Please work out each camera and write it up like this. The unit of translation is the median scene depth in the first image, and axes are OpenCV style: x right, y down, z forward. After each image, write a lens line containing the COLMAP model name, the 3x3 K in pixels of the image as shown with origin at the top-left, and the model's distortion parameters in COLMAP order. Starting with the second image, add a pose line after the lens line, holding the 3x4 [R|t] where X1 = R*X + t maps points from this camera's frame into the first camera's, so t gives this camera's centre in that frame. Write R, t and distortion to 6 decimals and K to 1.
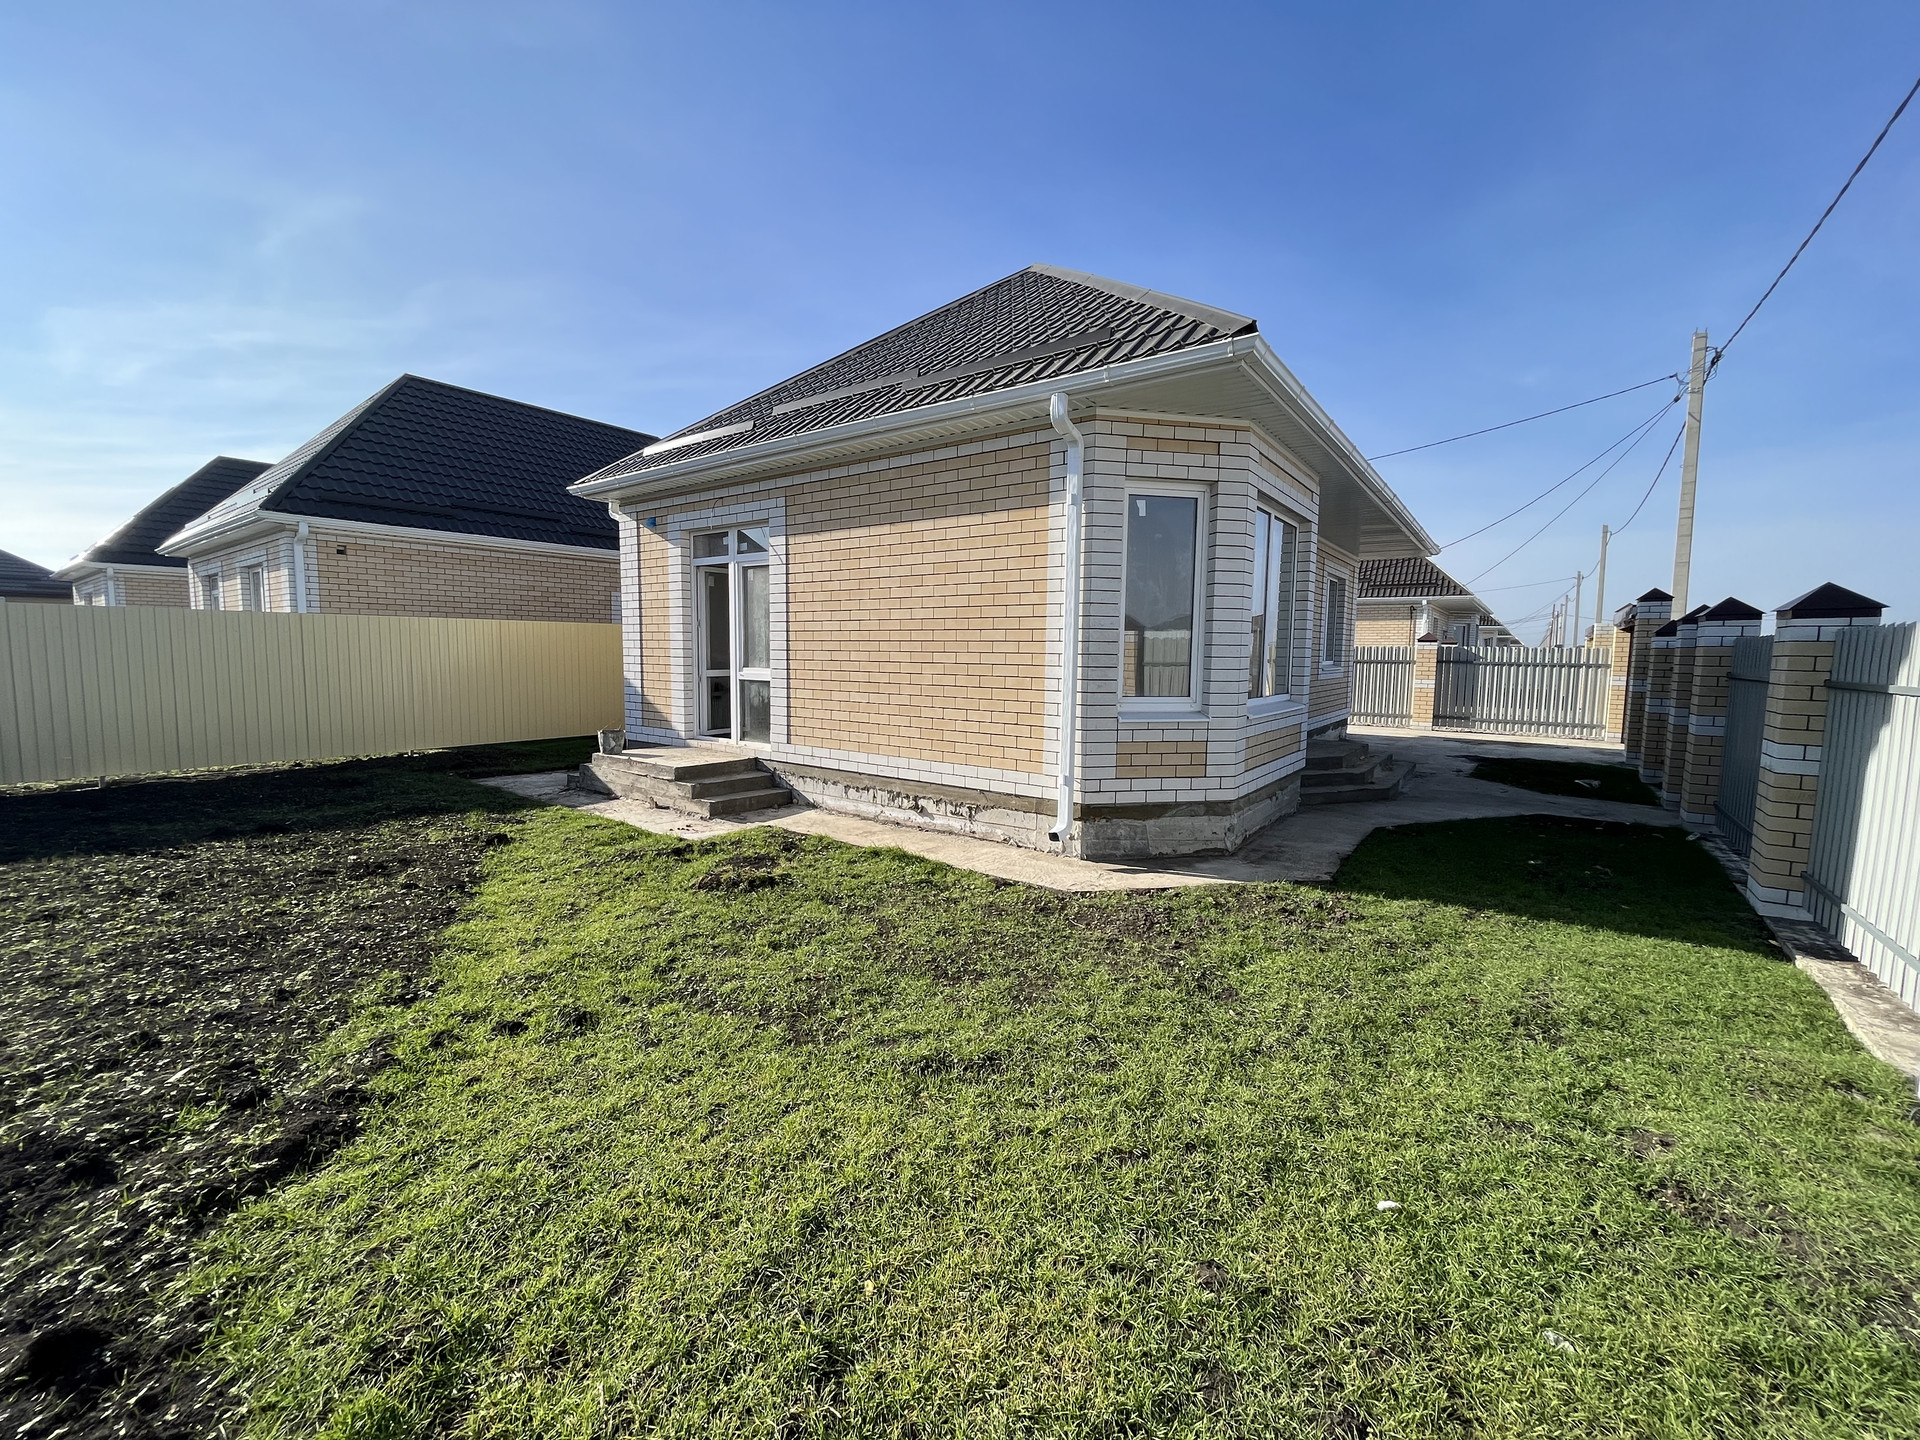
lens RADIAL K [[764.2, 0, 972.0], [0, 764.2, 720.5], [0, 0, 1]] dist [-0.003505, -0.000014]
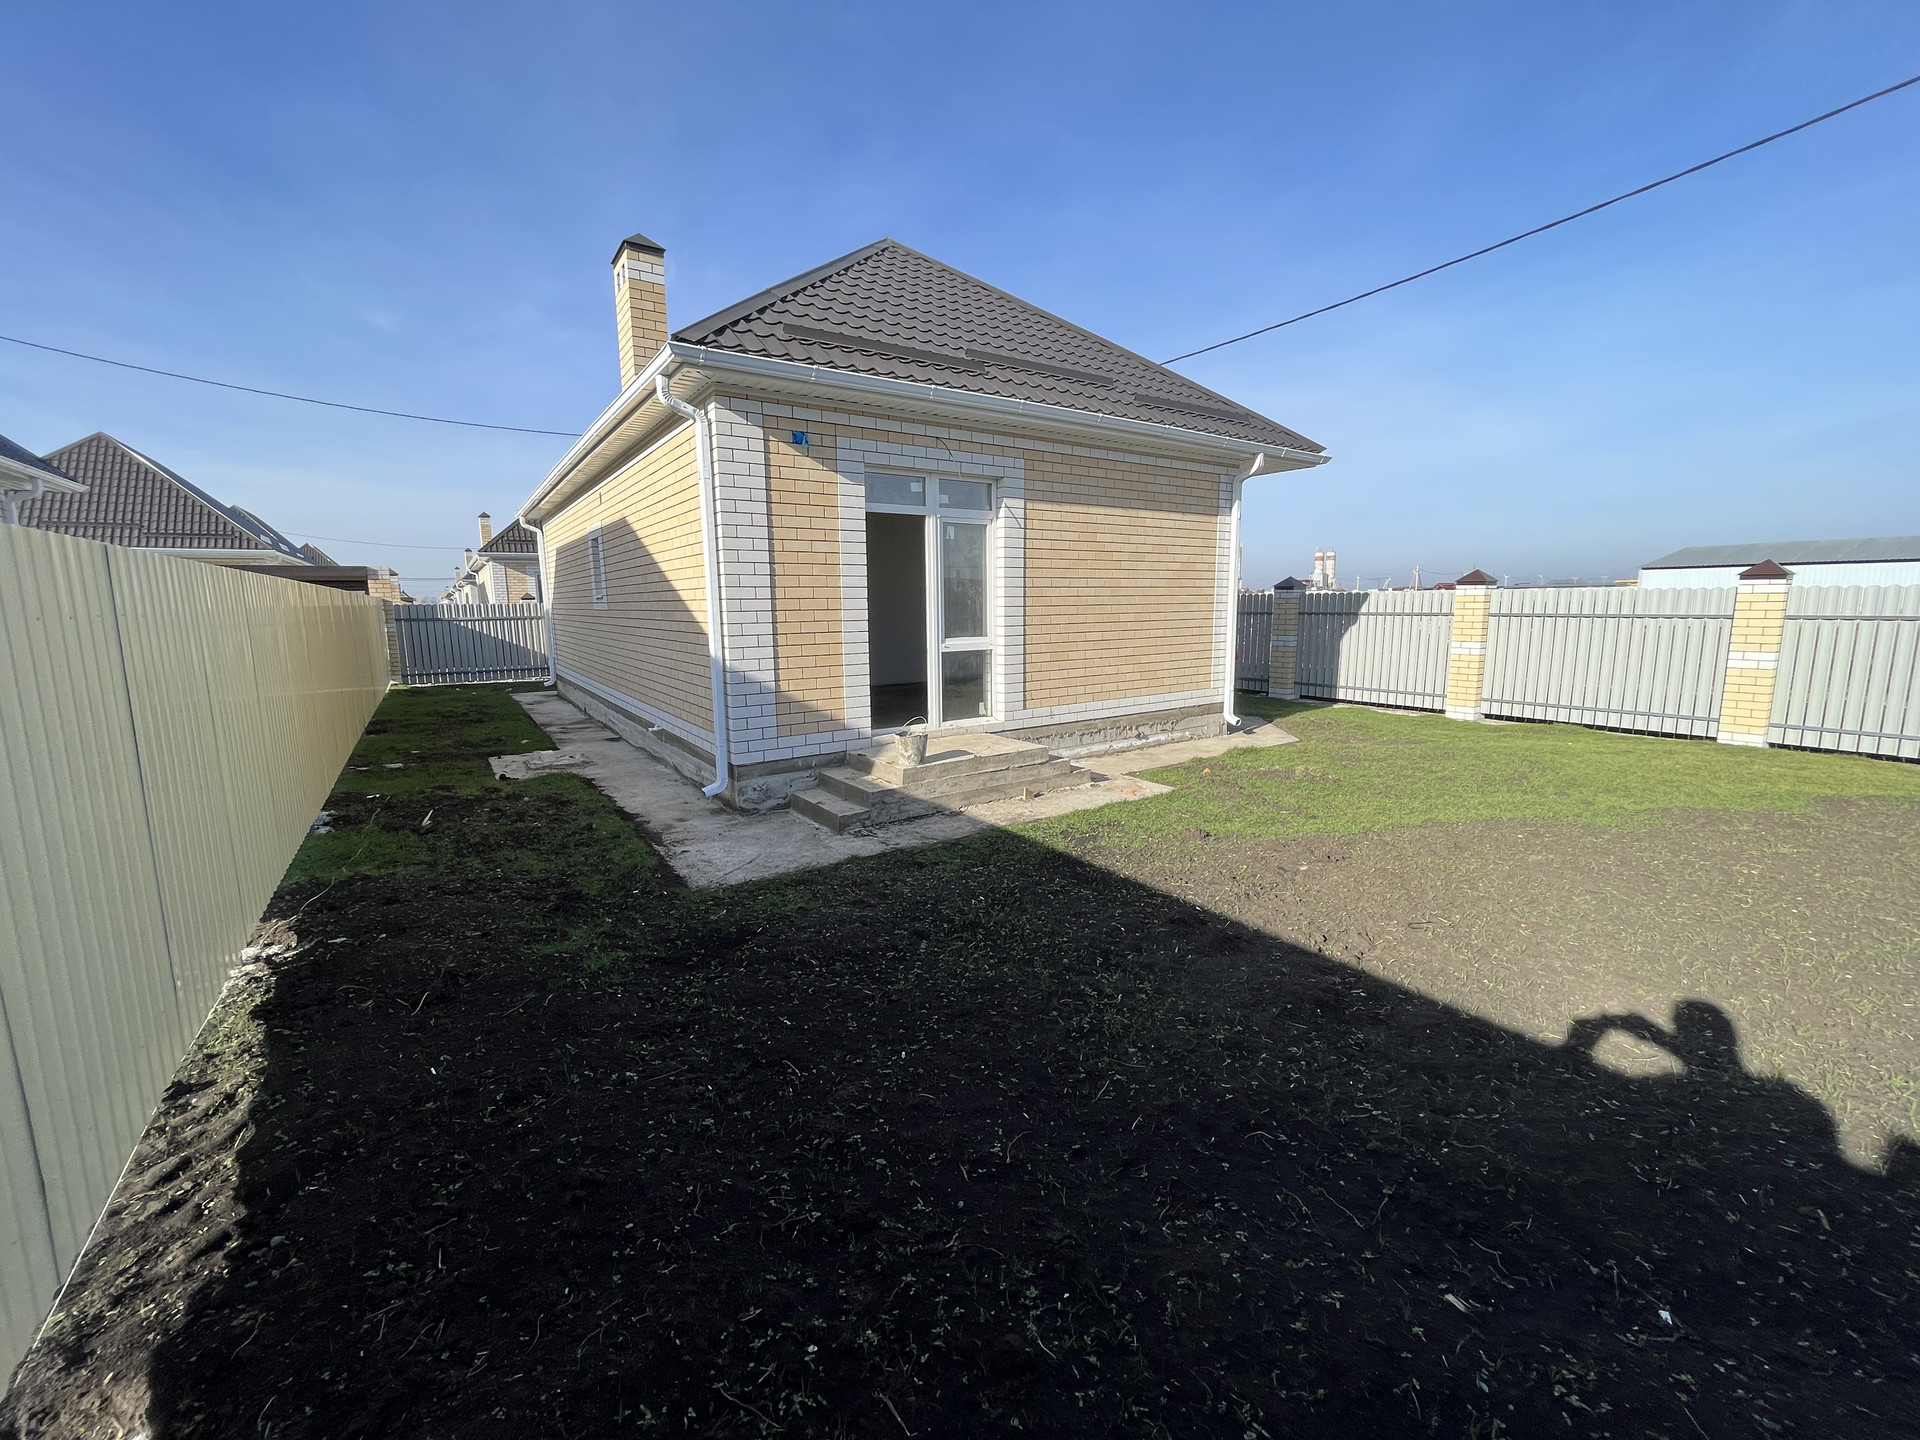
lens RADIAL K [[764.2, 0, 956.5], [0, 764.2, 715.2], [0, 0, 1]] dist [-0.003505, -0.000014]
pose [[0.339806, -0.155332, 0.927579, -1.235668], [0.101862, 0.986544, 0.127890, -0.102283], [-0.934963, 0.051027, 0.351056, 0.751944]]
